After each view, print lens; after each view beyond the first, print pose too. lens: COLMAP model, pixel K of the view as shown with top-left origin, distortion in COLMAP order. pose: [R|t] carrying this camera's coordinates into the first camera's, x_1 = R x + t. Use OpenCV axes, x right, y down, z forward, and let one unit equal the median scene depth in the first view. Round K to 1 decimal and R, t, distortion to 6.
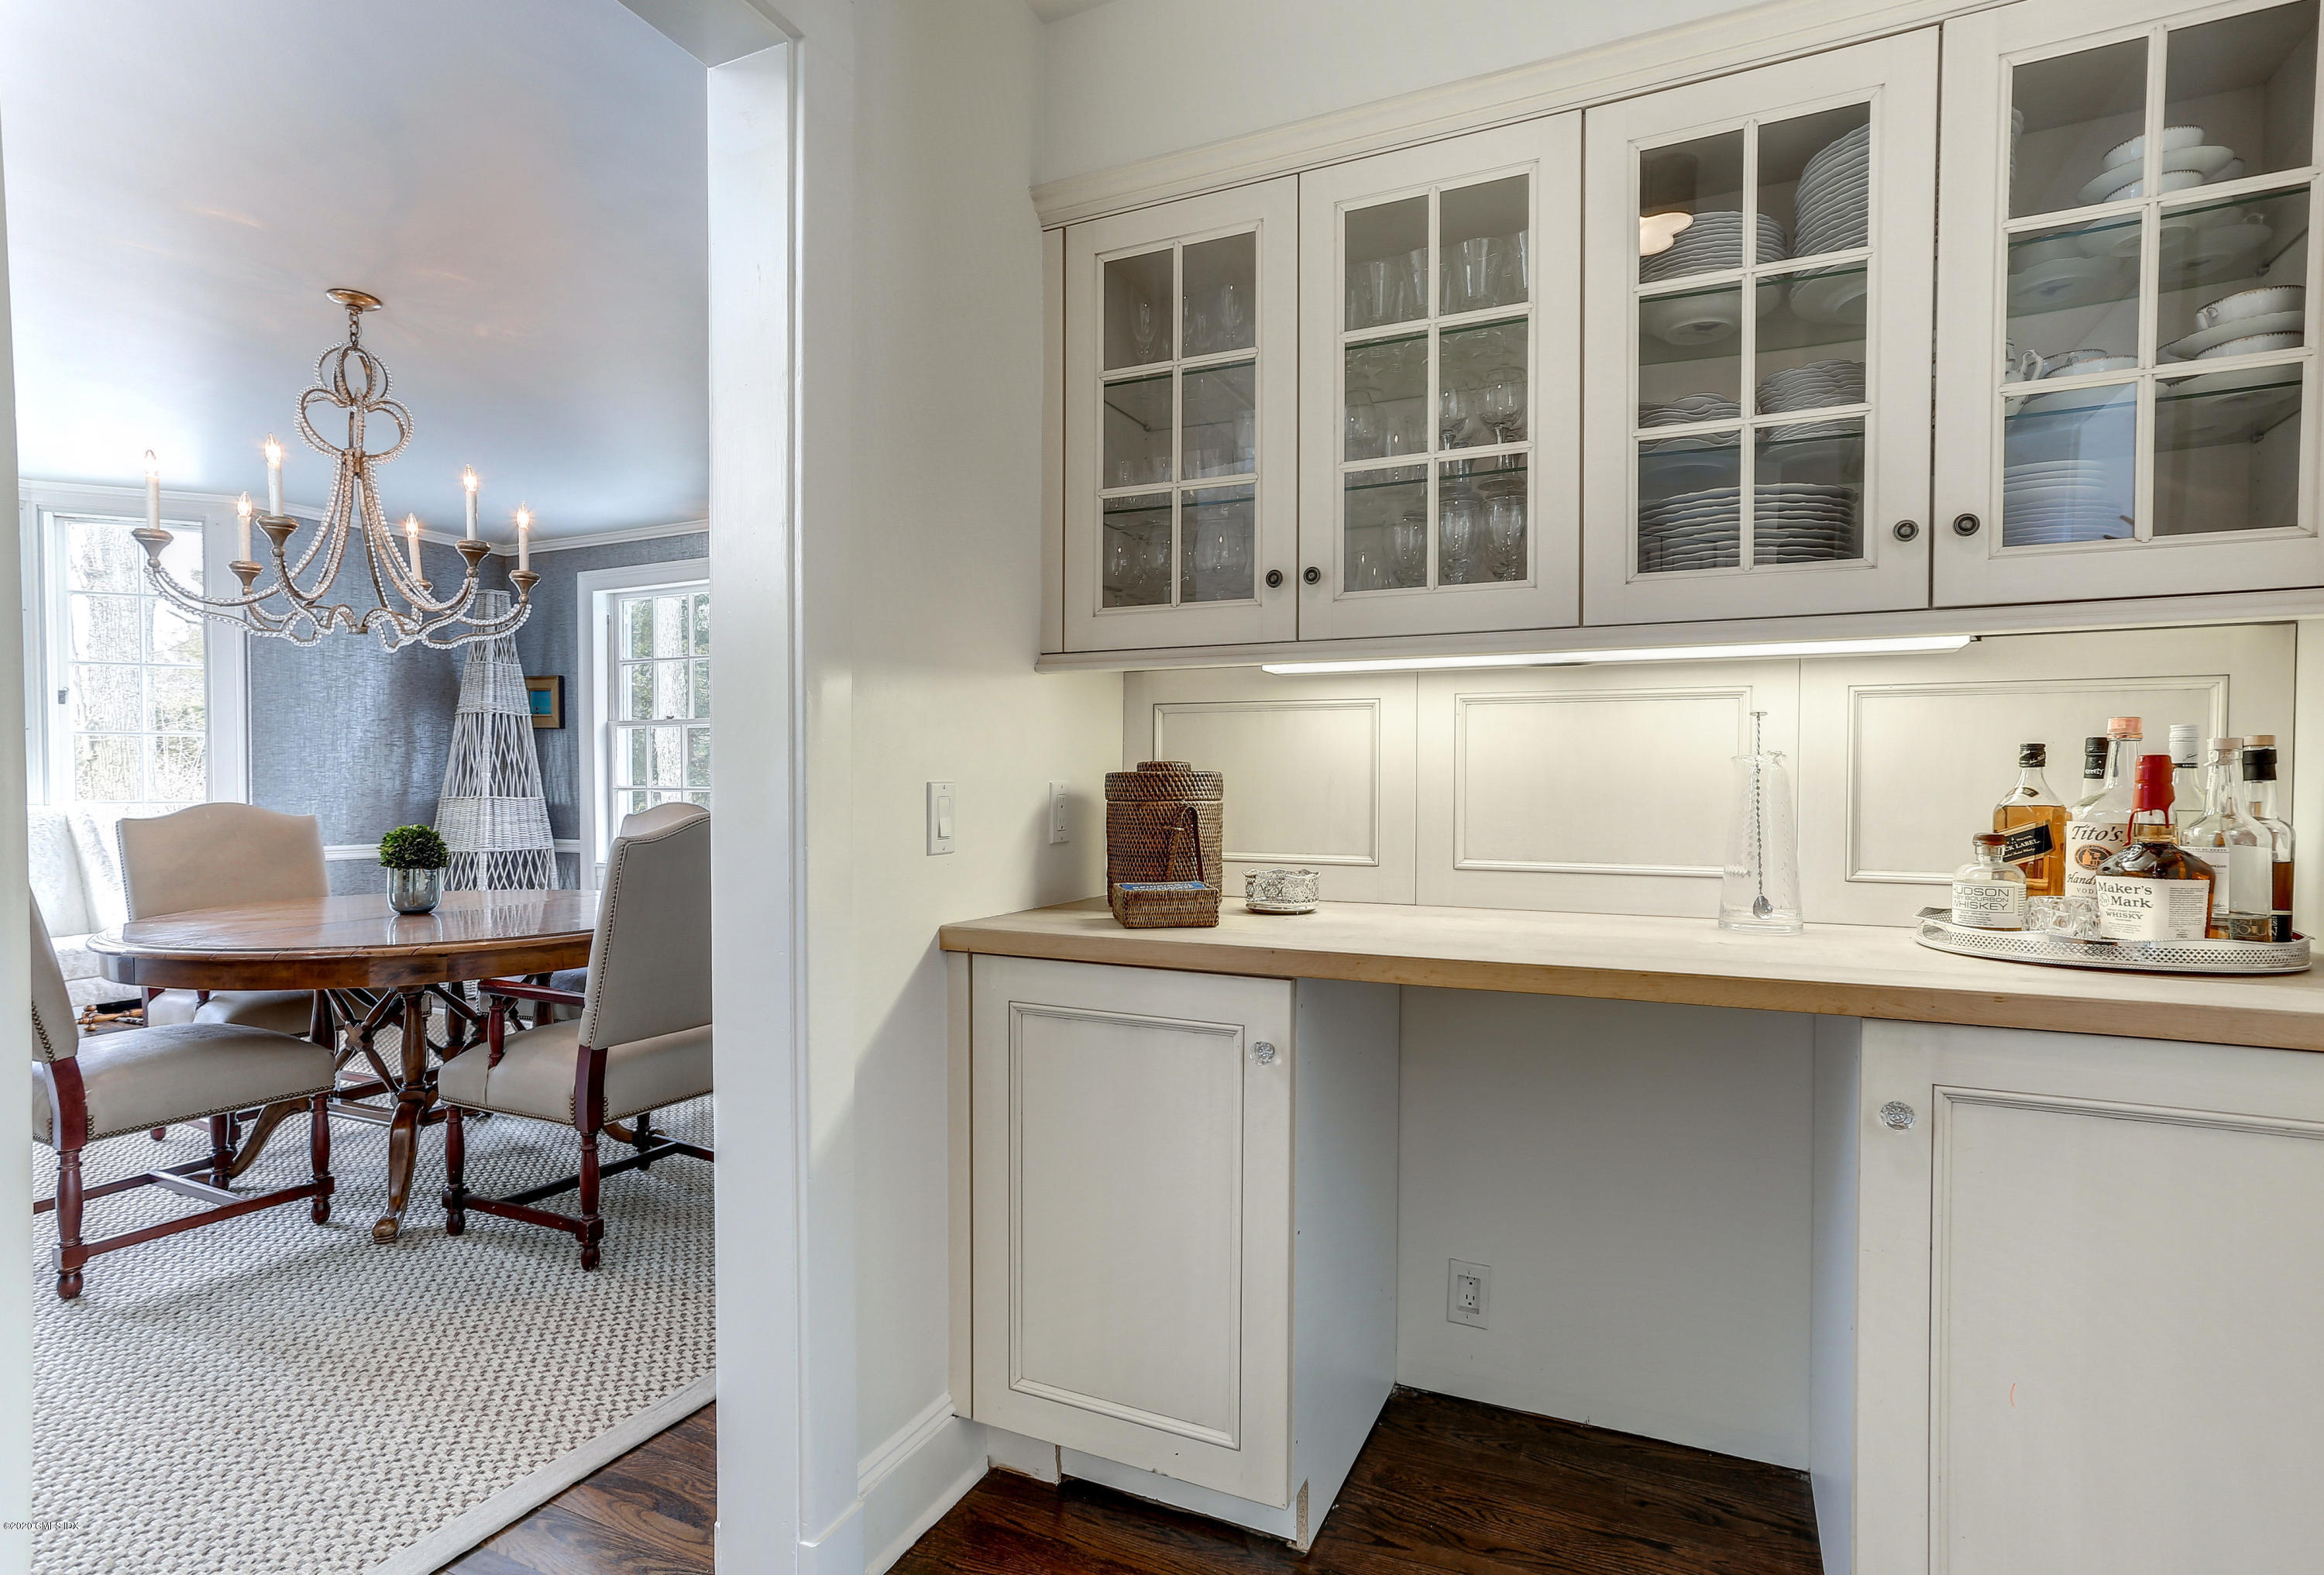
lens RADIAL K [[1157.1, 0, 1177.0], [0, 1157.1, 807.6], [0, 0, 1]] dist [-0.020111, 0.012423]
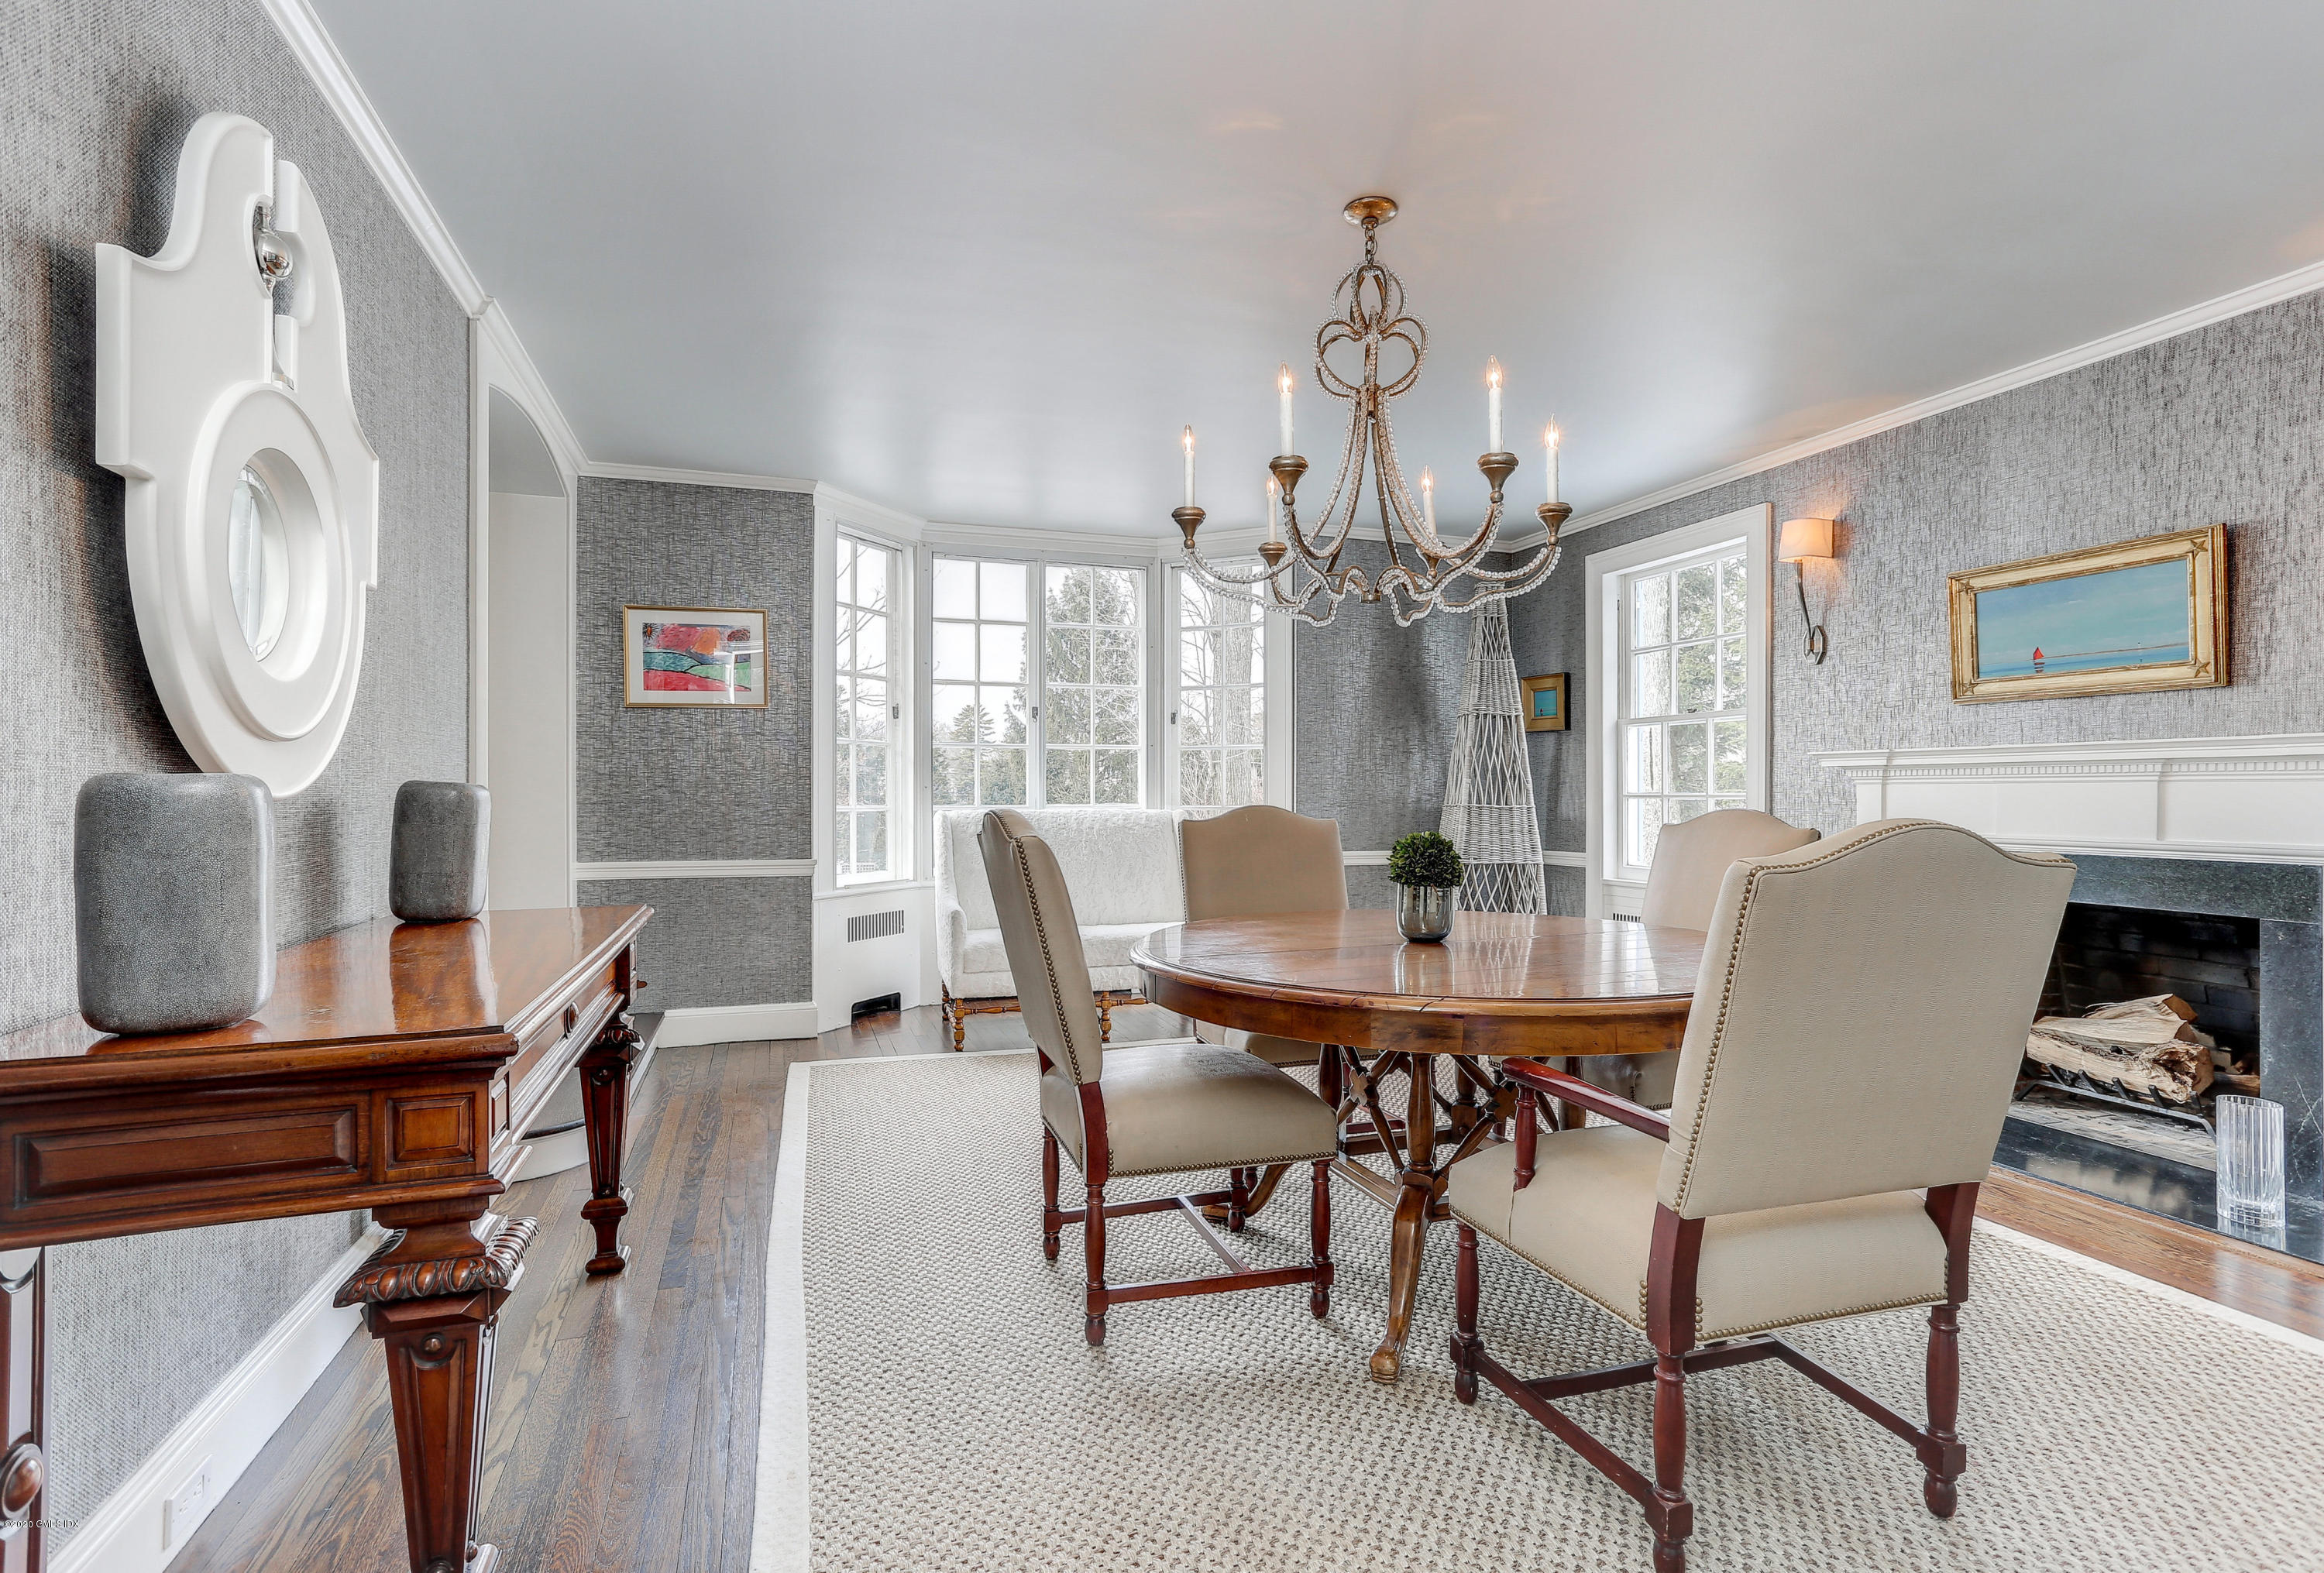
lens RADIAL K [[1157.0, 0, 1156.4], [0, 1157.0, 796.3], [0, 0, 1]] dist [-0.020111, 0.012423]
pose [[0.686571, -0.000944, -0.727063, -0.224190], [-0.015546, 0.999751, -0.015978, 0.007093], [0.726897, 0.022273, 0.686385, 0.336635]]
